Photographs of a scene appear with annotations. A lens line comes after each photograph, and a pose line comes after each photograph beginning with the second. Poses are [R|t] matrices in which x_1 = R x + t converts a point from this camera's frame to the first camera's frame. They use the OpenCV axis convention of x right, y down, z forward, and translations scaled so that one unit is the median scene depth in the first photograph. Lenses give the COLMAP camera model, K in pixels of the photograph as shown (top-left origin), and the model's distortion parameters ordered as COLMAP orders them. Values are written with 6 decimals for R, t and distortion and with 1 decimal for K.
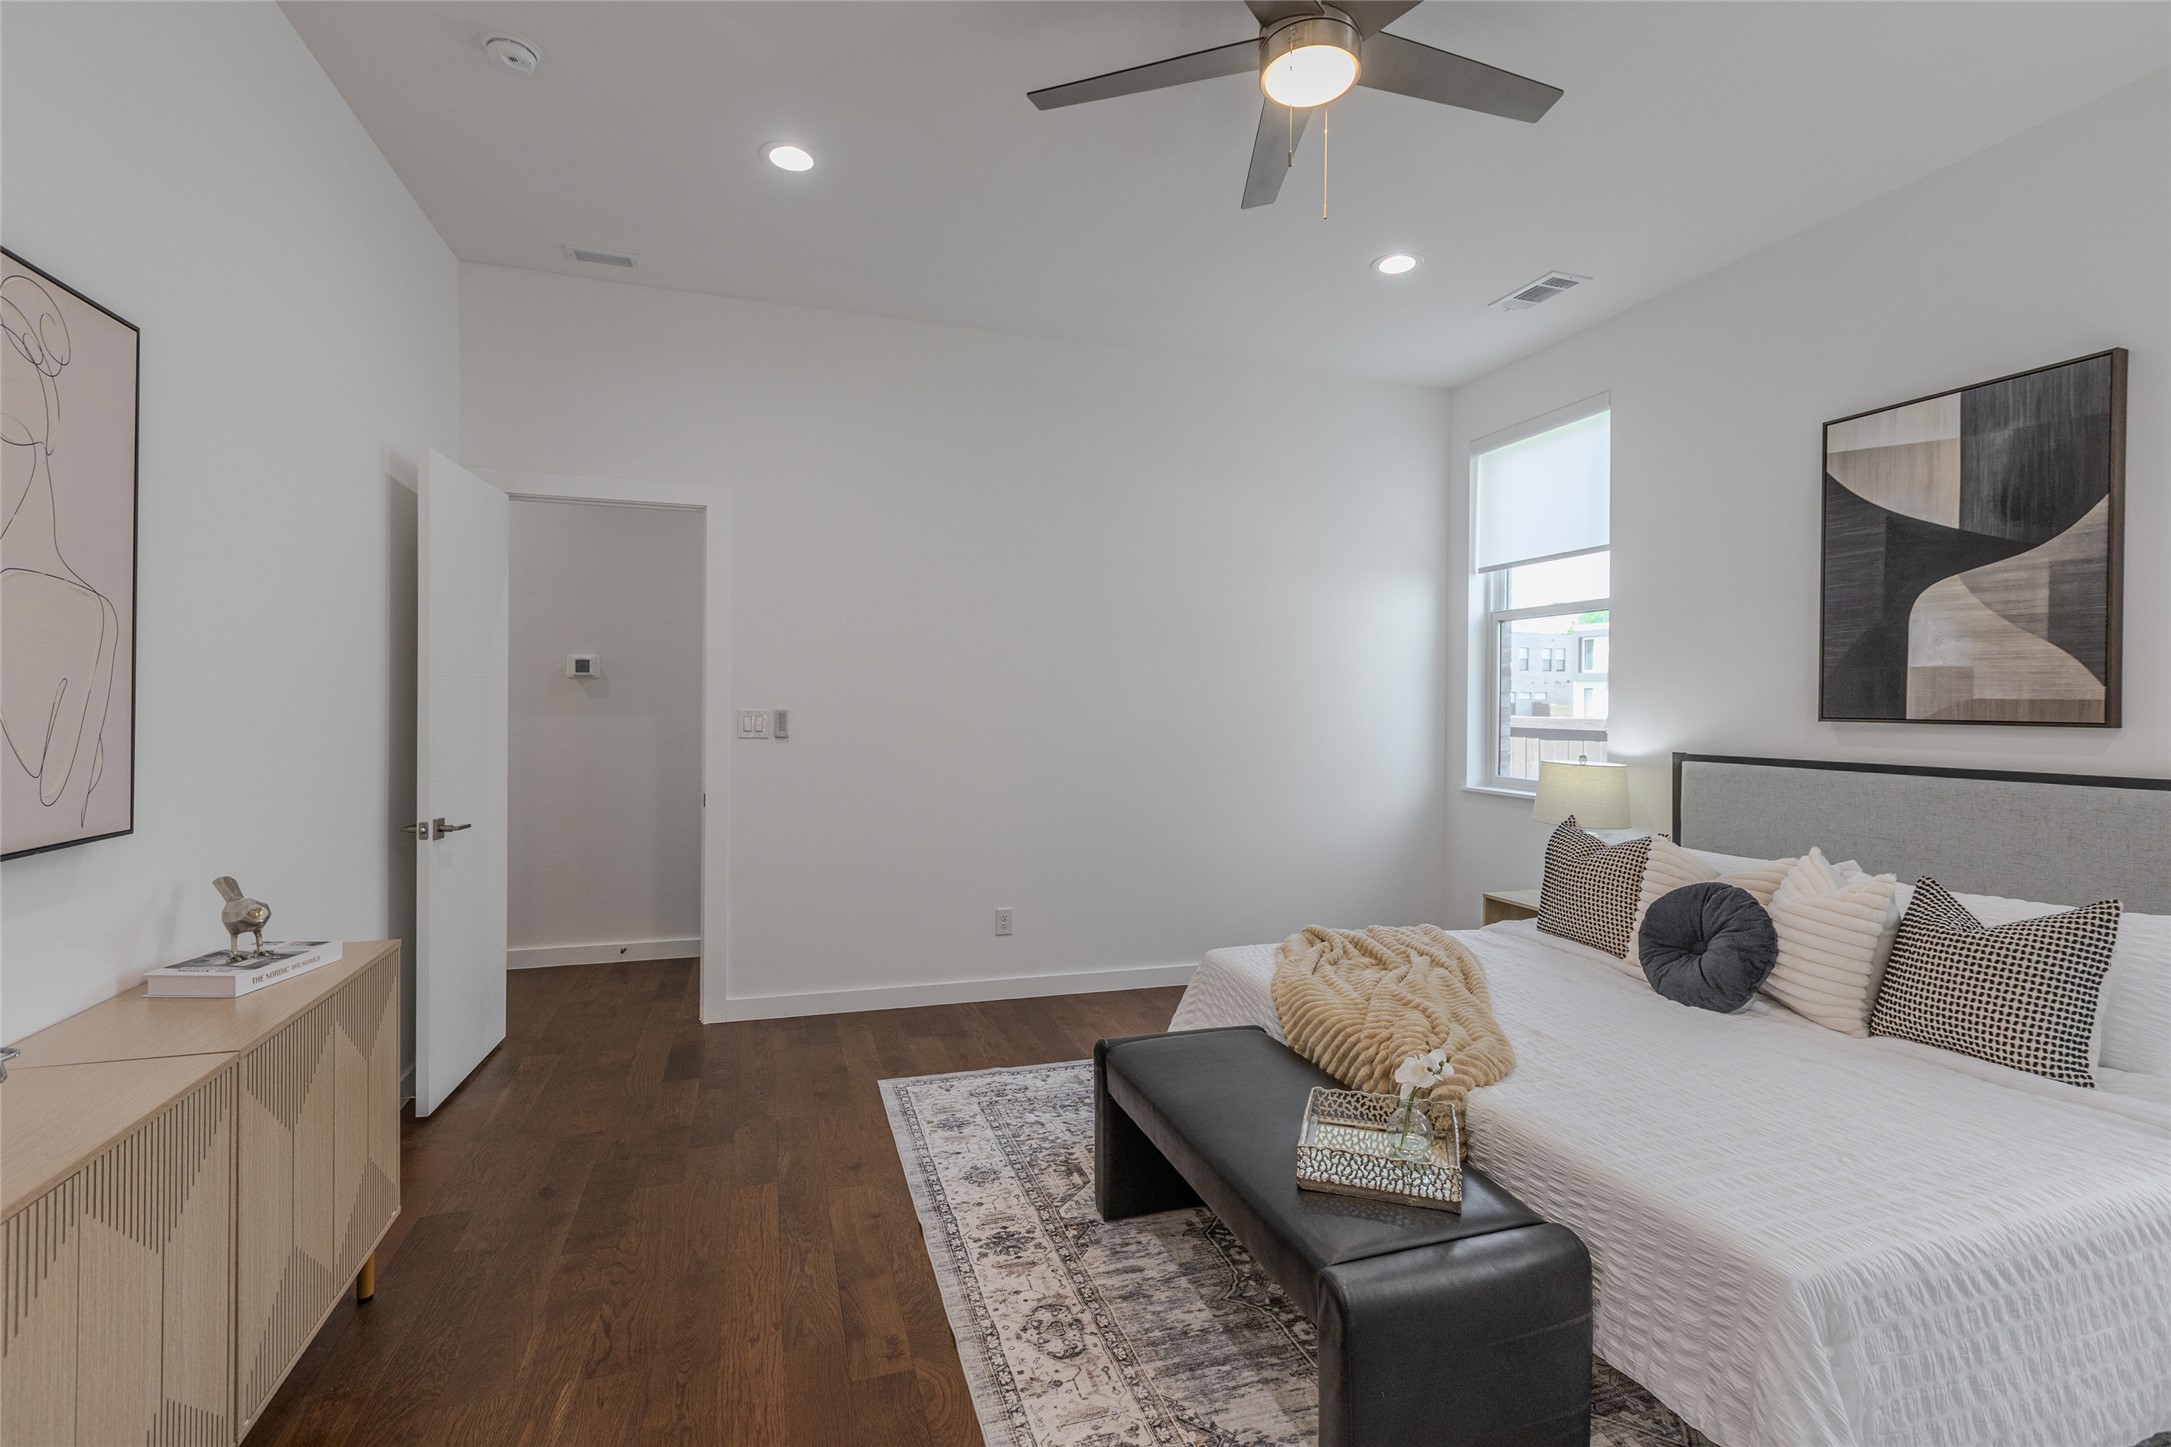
lens RADIAL K [[965.3, 0, 1079.4], [0, 965.3, 712.0], [0, 0, 1]] dist [-0.001700, -0.000070]
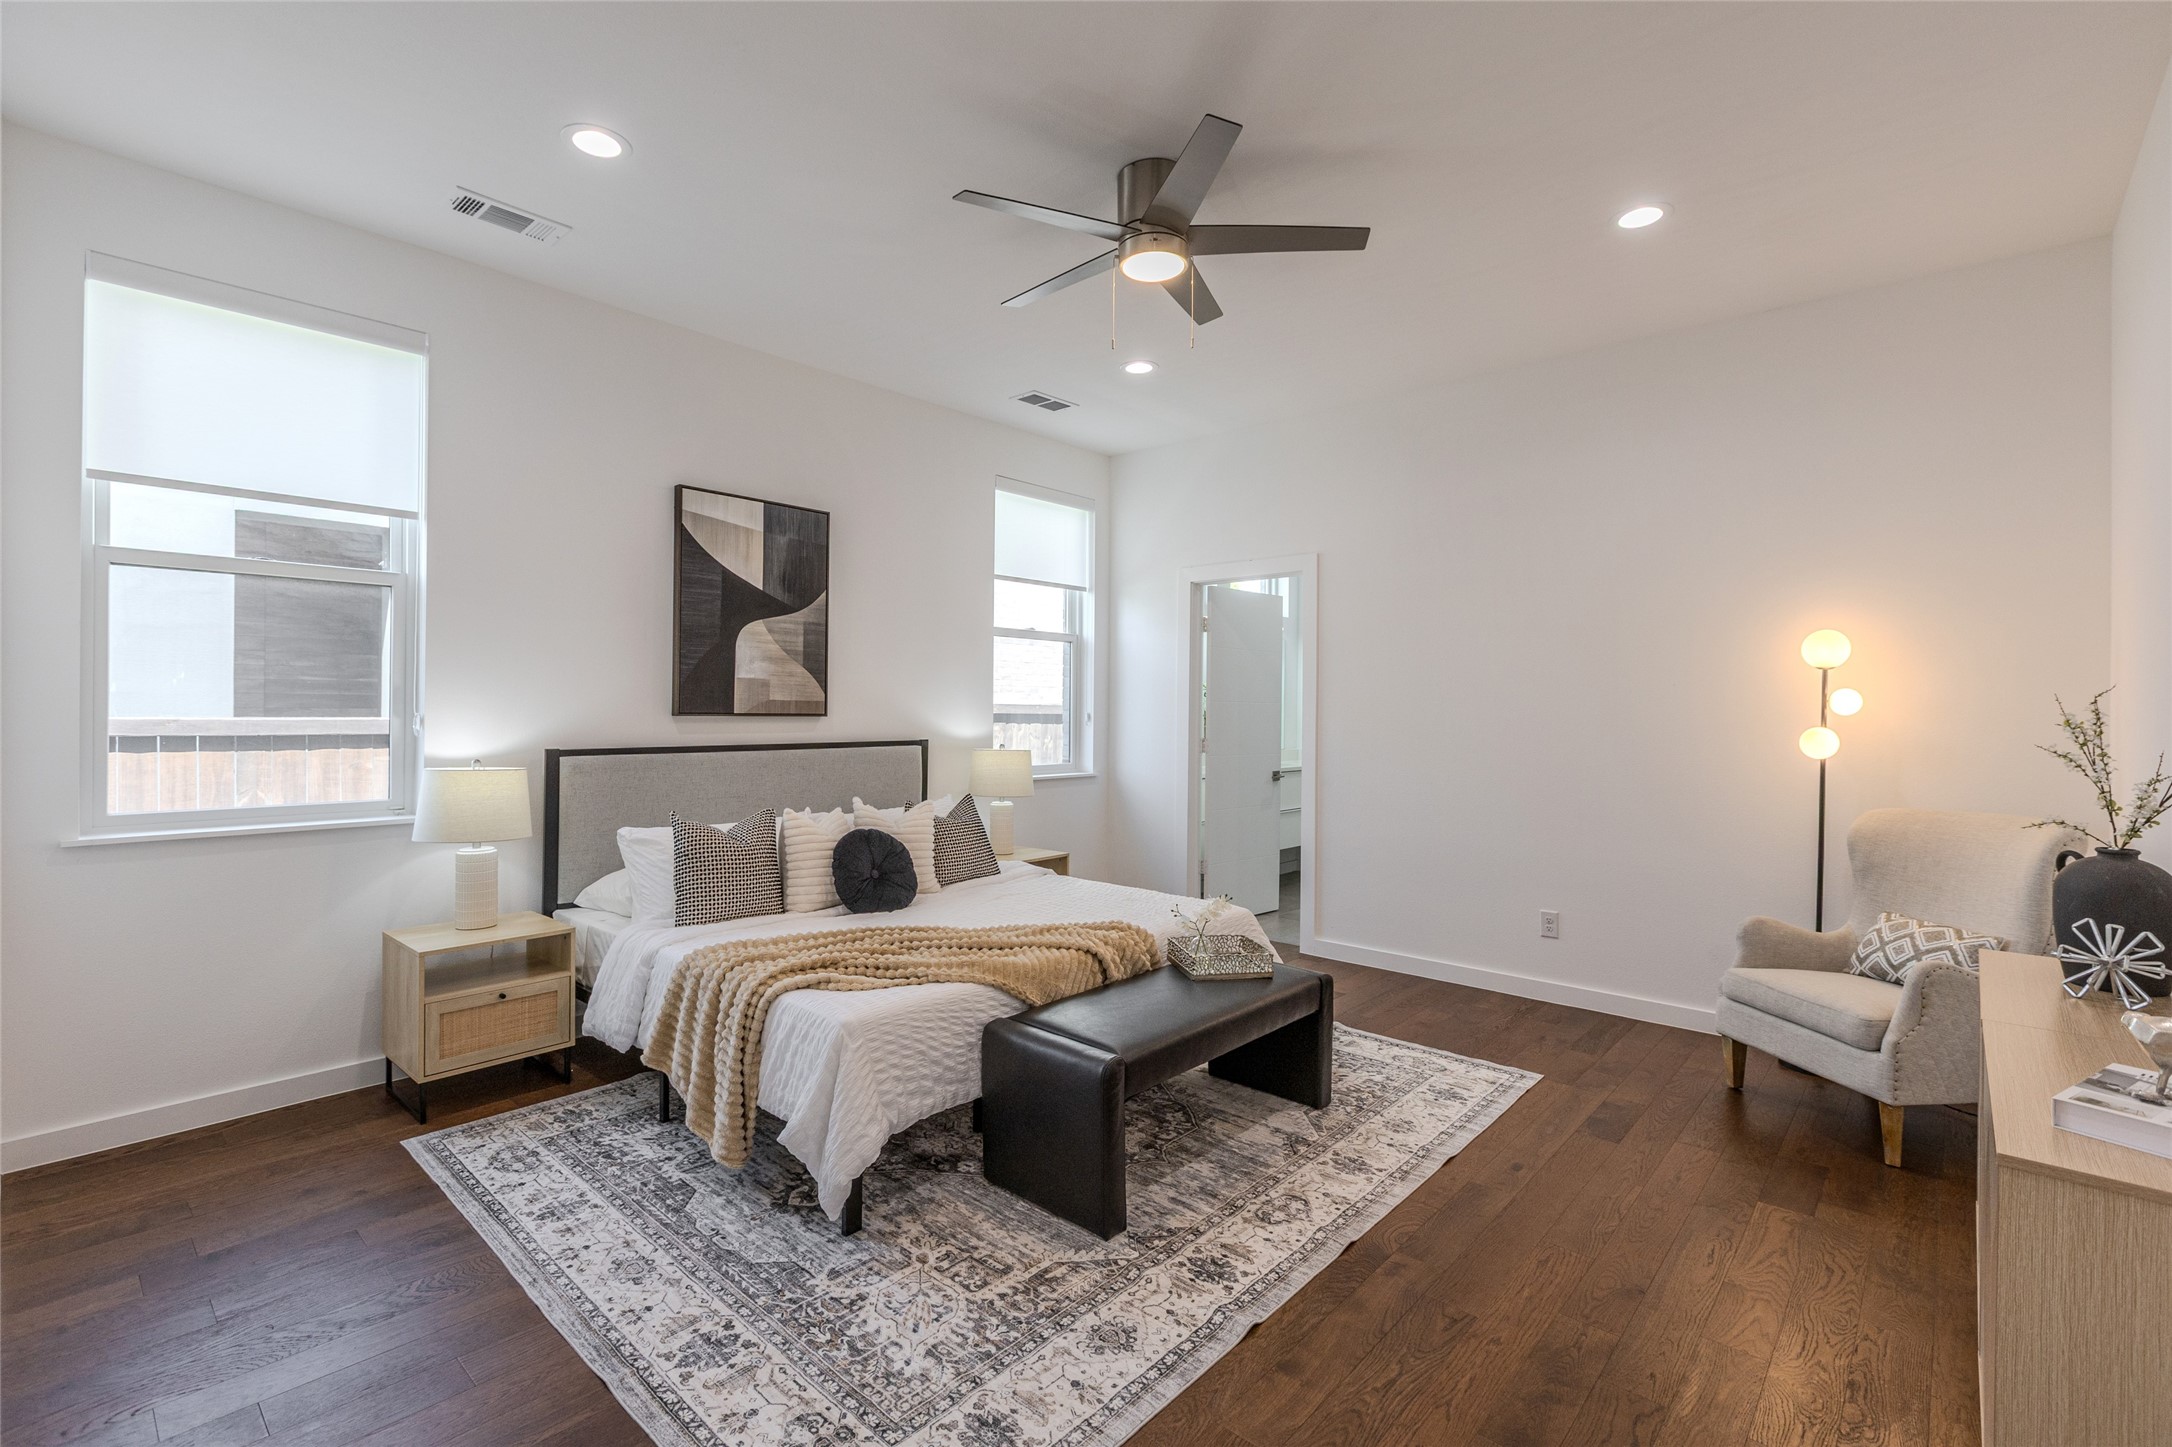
lens RADIAL K [[965.7, 0, 1081.5], [0, 965.7, 714.2], [0, 0, 1]] dist [-0.001700, -0.000070]
pose [[-0.490039, -0.017566, 0.871524, -0.718358], [-0.003311, 0.999827, 0.018290, -0.021028], [-0.871694, 0.006077, -0.490012, 1.347716]]
